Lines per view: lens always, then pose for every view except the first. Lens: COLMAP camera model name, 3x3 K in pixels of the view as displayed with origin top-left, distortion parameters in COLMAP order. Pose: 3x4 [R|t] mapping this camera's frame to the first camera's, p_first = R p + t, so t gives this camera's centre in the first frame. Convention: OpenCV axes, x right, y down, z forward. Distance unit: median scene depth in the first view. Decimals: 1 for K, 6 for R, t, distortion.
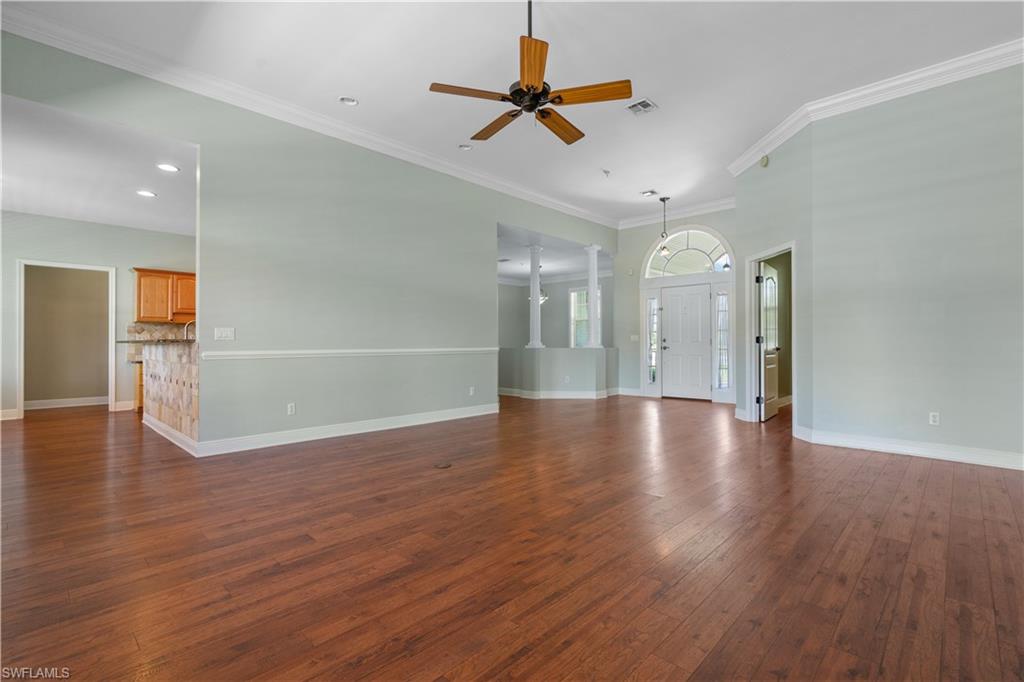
lens RADIAL K [[469.0, 0, 517.2], [0, 469.0, 342.7], [0, 0, 1]] dist [-0.004711, 0.000043]
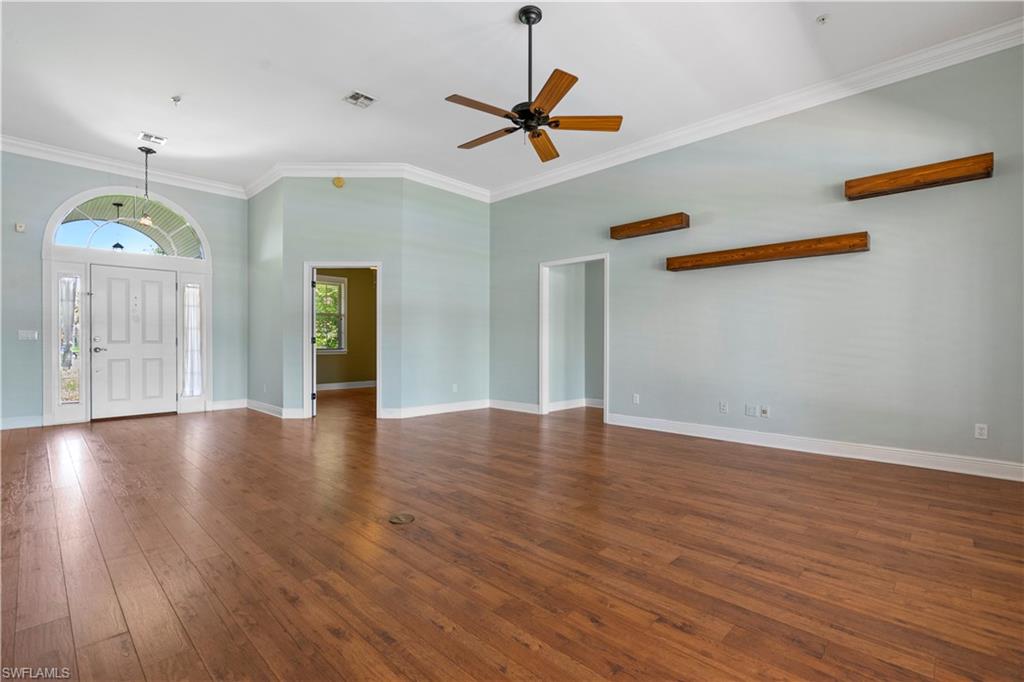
lens RADIAL K [[465.1, 0, 513.0], [0, 465.1, 344.2], [0, 0, 1]] dist [-0.002313, -0.000484]
pose [[0.007279, -0.000697, 0.999973, -1.054042], [-0.002961, 0.999995, 0.000719, 0.000181], [-0.999969, -0.002966, 0.007277, 1.029696]]
